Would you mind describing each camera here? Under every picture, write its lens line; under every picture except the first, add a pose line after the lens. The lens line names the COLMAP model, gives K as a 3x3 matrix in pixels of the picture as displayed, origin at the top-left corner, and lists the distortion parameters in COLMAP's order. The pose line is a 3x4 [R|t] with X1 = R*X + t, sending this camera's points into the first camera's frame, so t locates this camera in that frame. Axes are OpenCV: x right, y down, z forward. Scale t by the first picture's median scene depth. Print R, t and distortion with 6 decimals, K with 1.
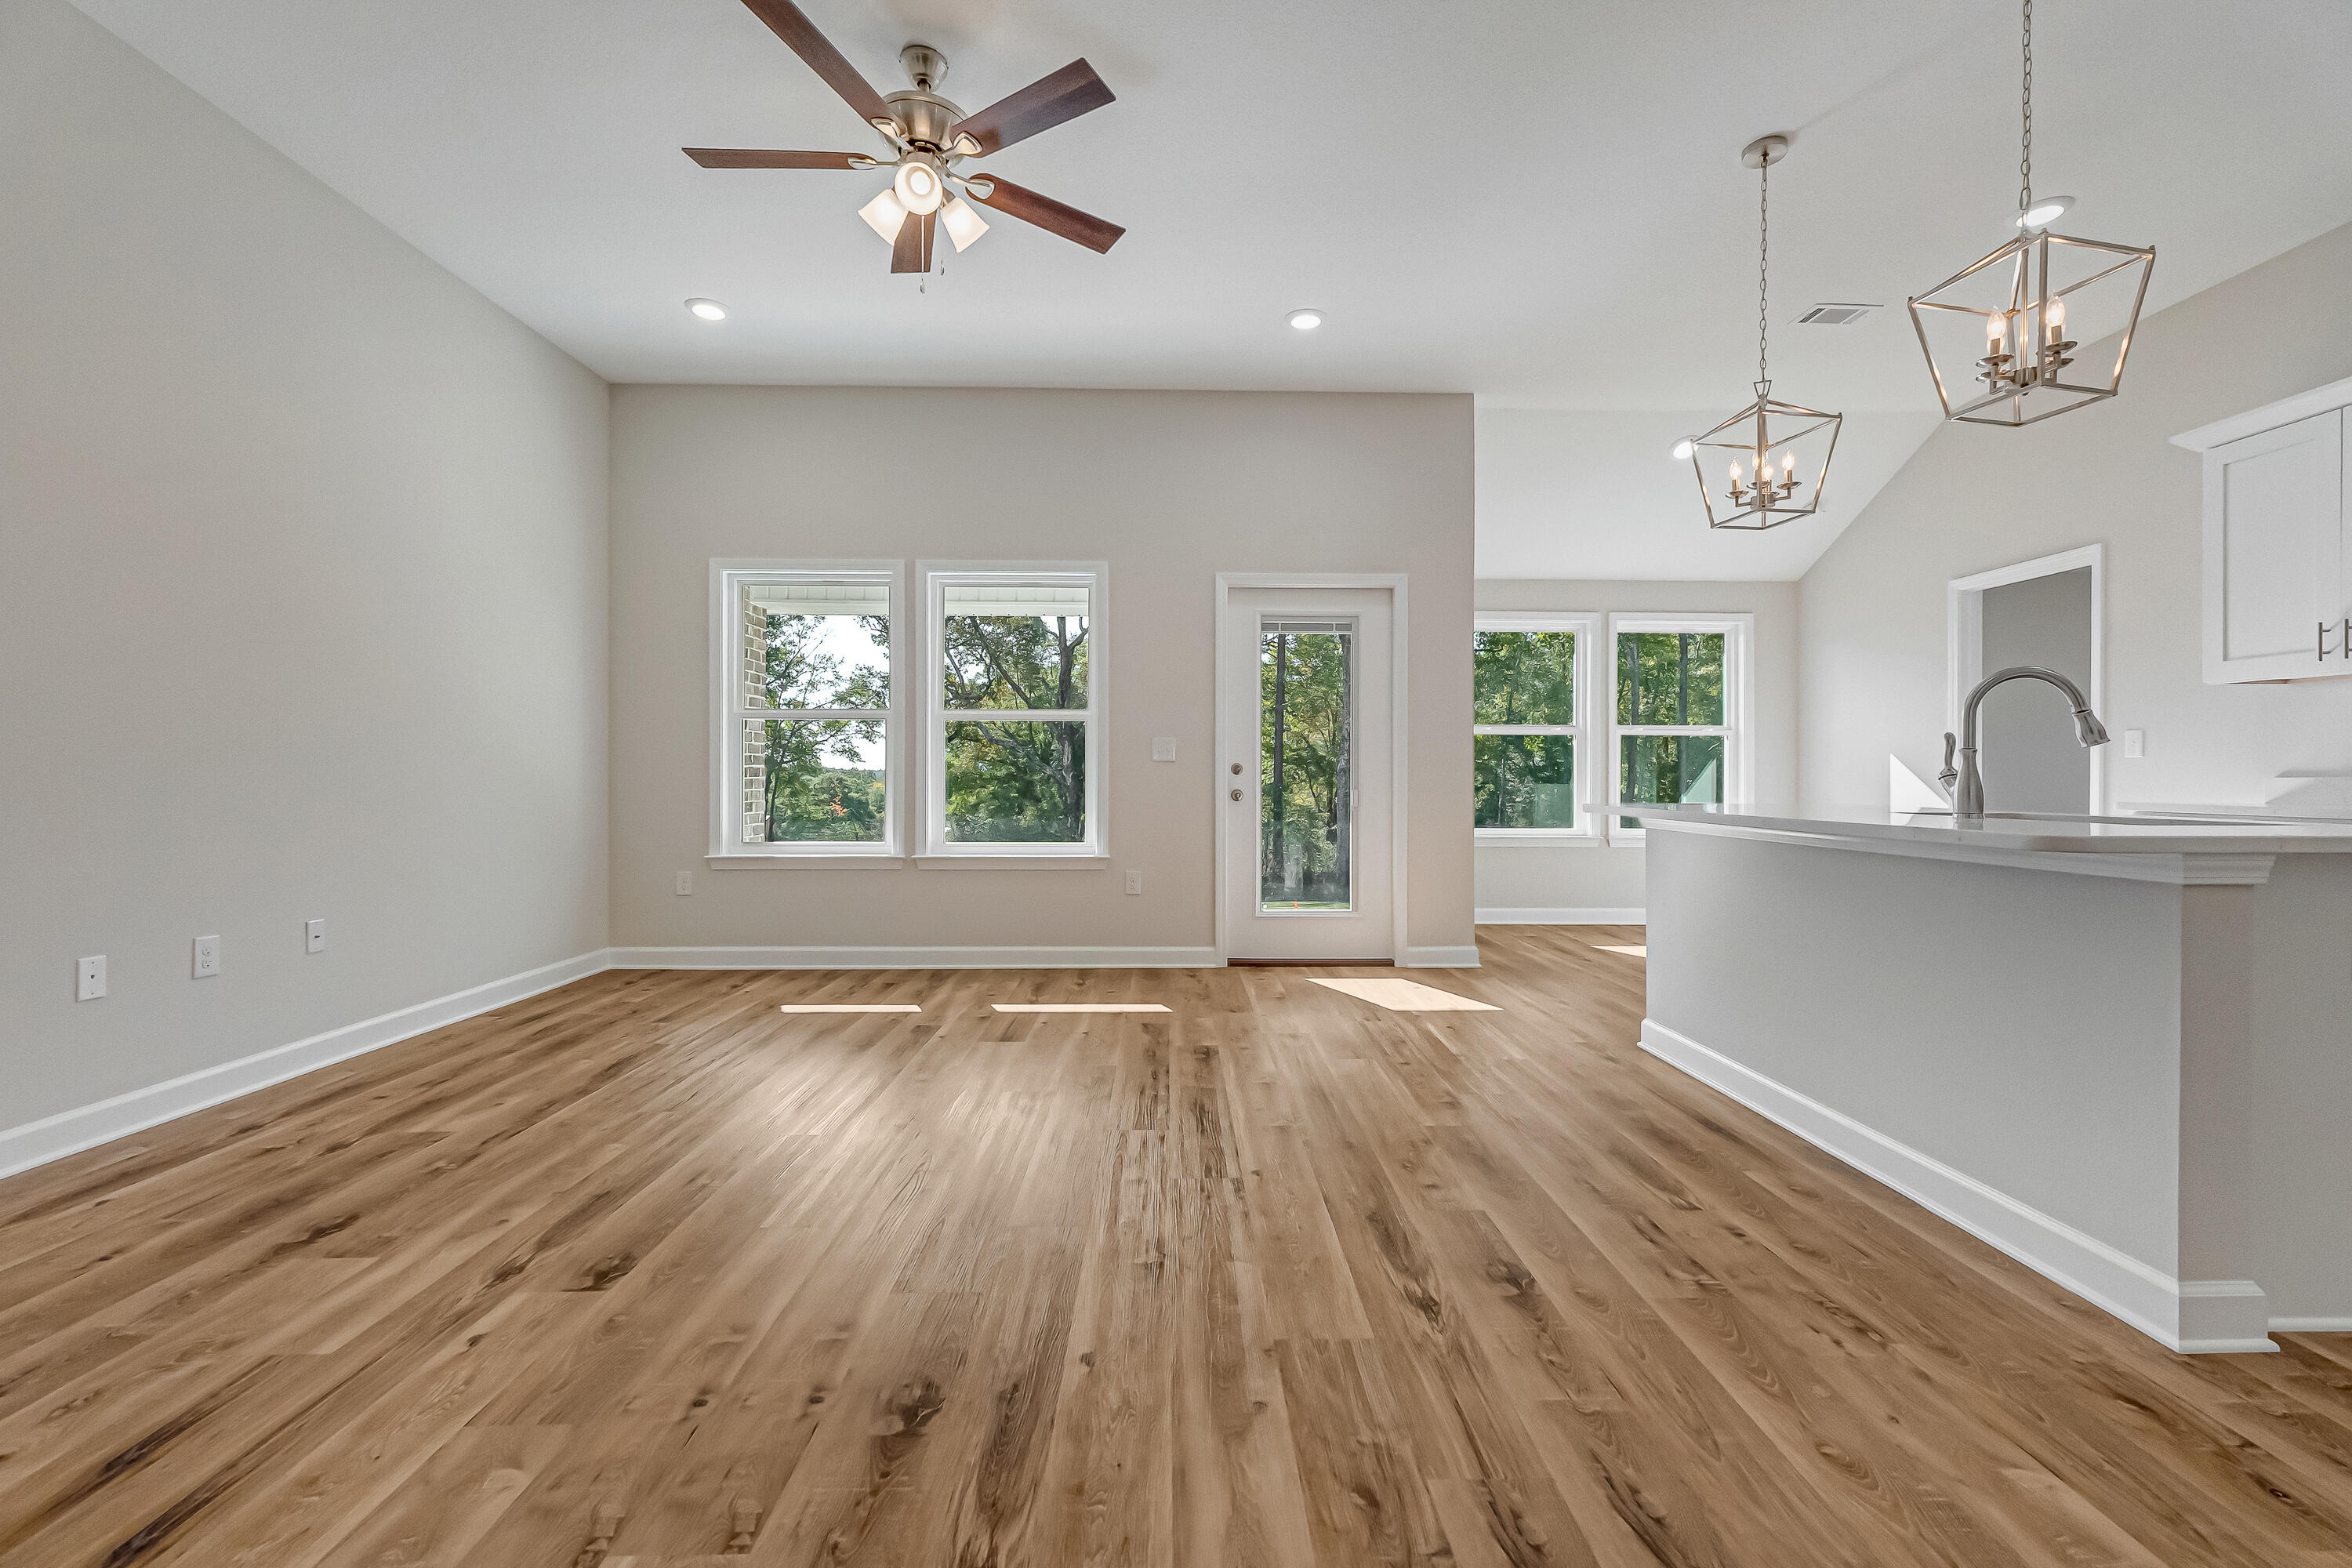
lens RADIAL K [[988.7, 0, 1190.6], [0, 988.7, 771.2], [0, 0, 1]] dist [0.008364, -0.001171]
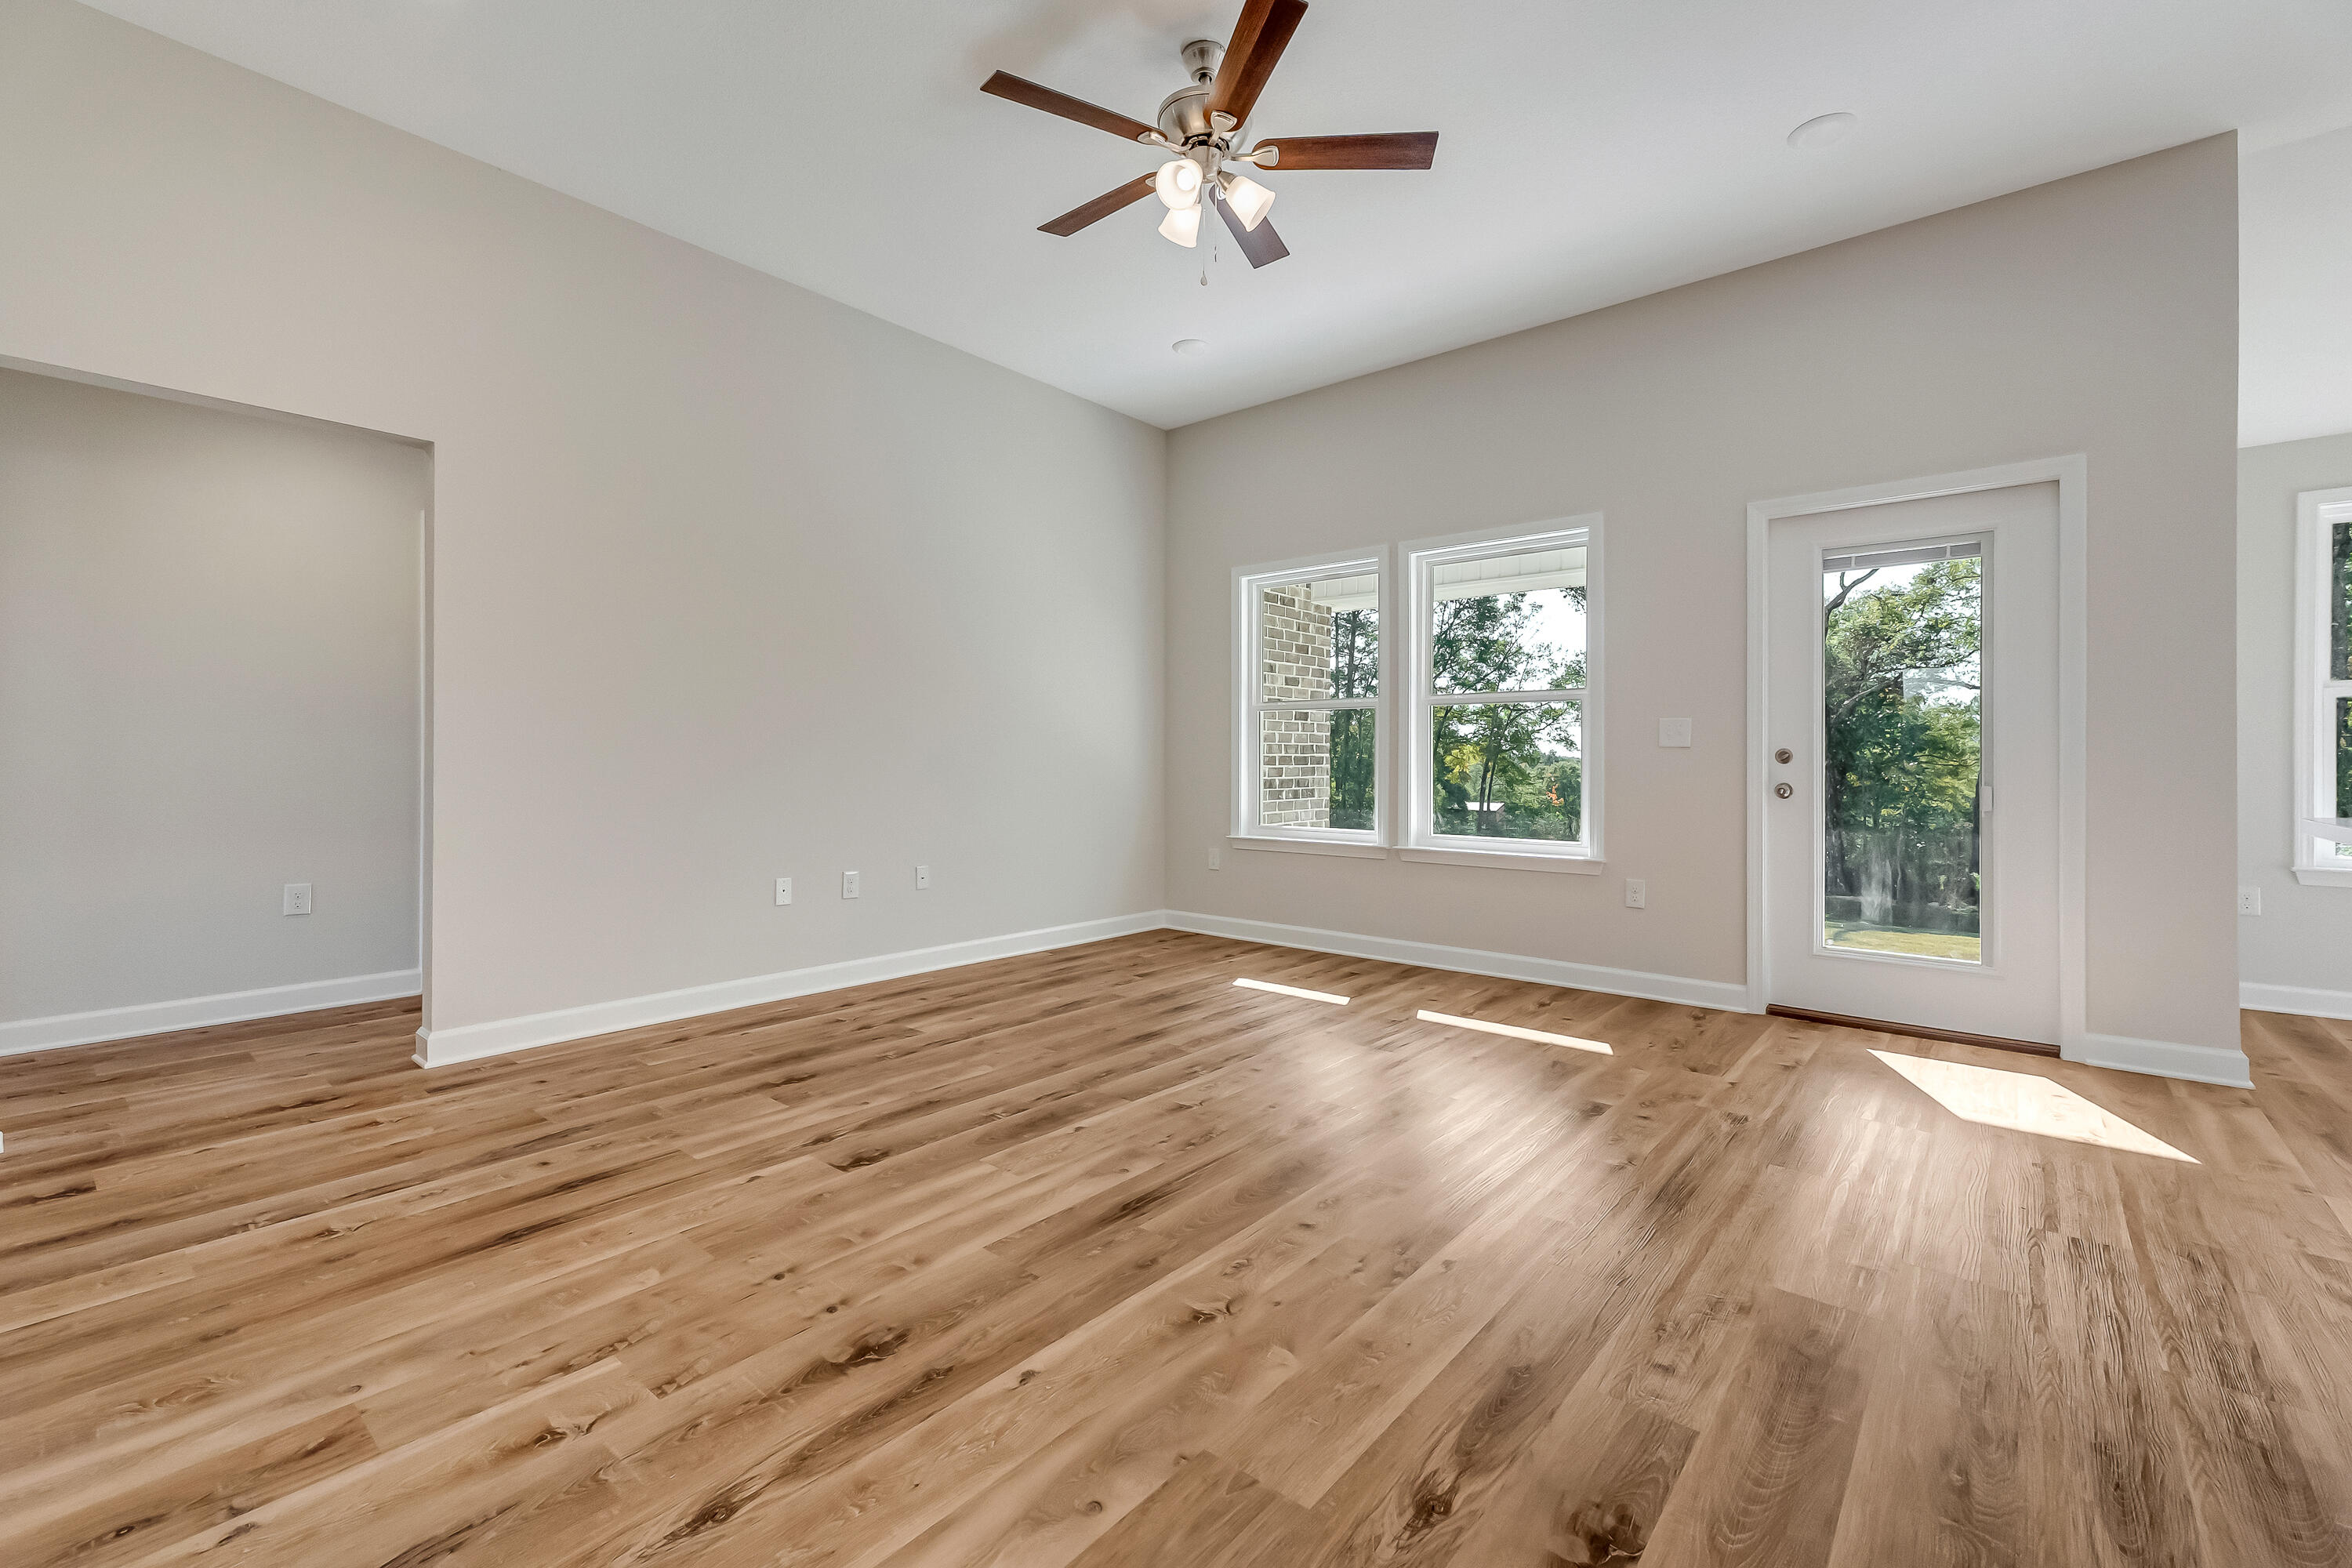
lens RADIAL K [[988.7, 0, 1179.1], [0, 988.7, 762.4], [0, 0, 1]] dist [0.008364, -0.001171]
pose [[0.750011, 0.000812, -0.661425, 0.393914], [0.001014, 0.999997, 0.002378, -0.000256], [0.661425, -0.002454, 0.750007, 0.236247]]
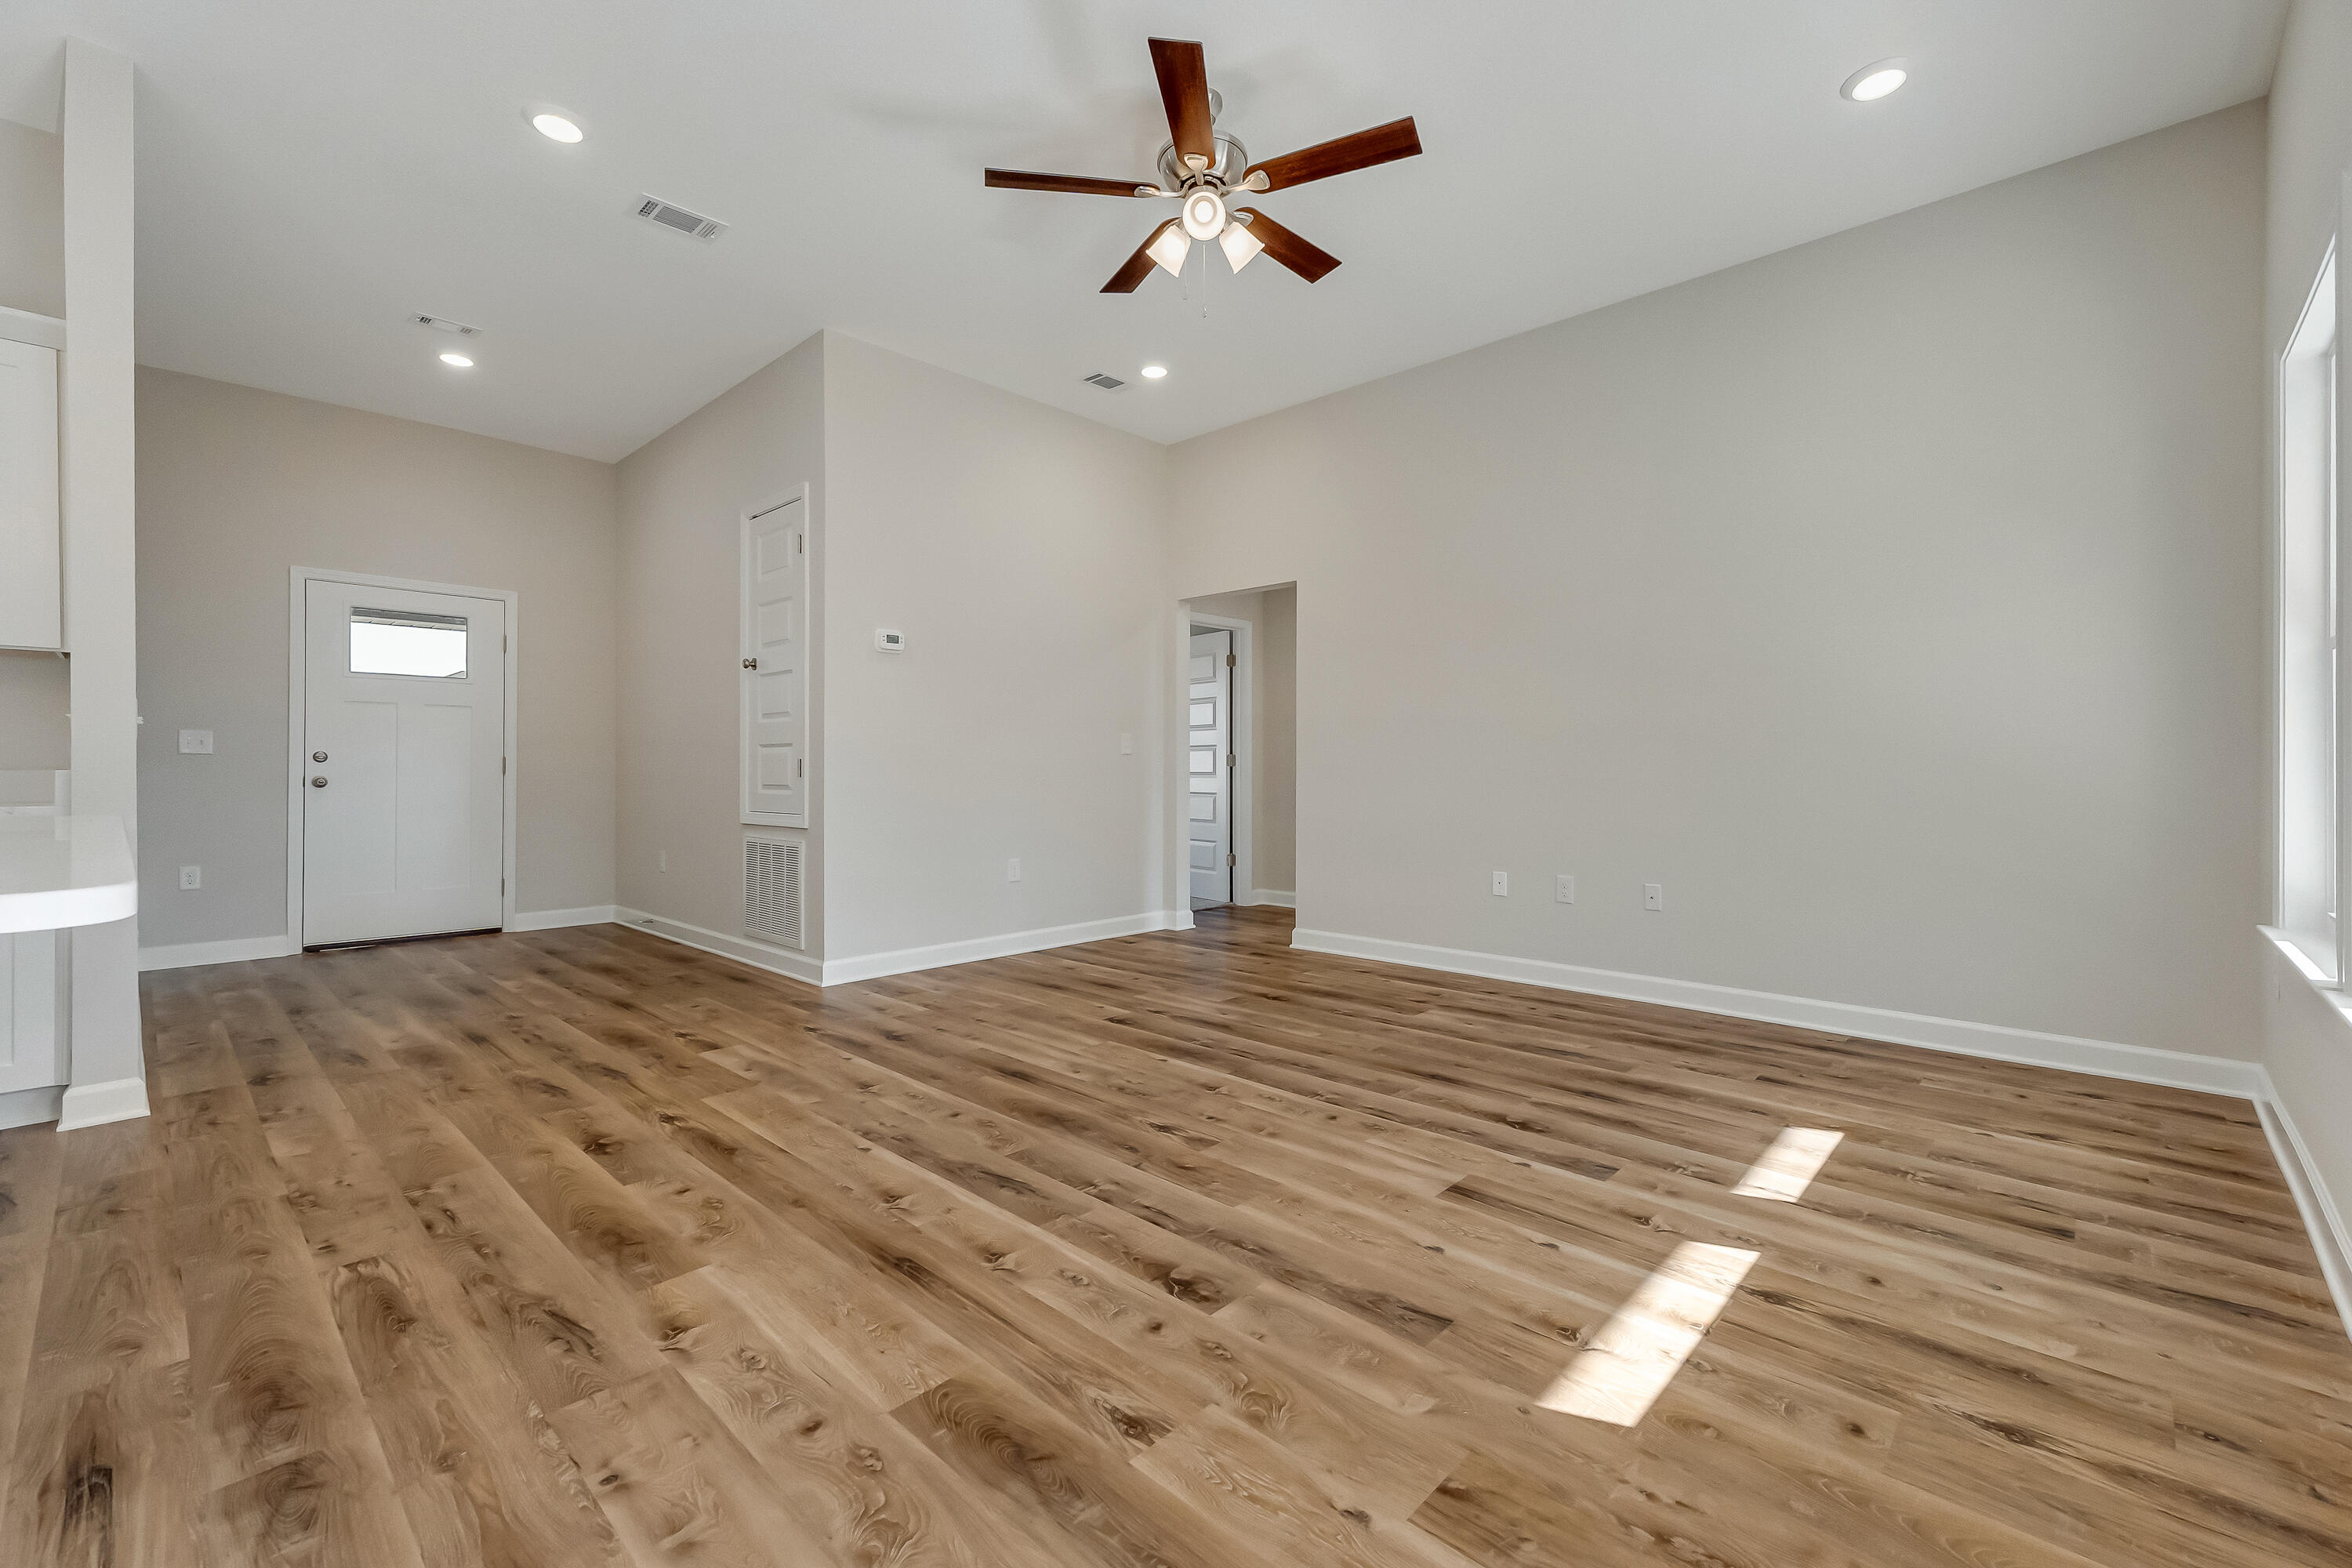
lens RADIAL K [[988.7, 0, 1207.8], [0, 988.7, 770.9], [0, 0, 1]] dist [0.008364, -0.001171]
pose [[-0.694791, 0.000947, -0.719211, 0.518003], [0.003862, 0.999990, -0.002414, 0.008549], [0.719201, -0.004455, -0.694788, 1.815926]]
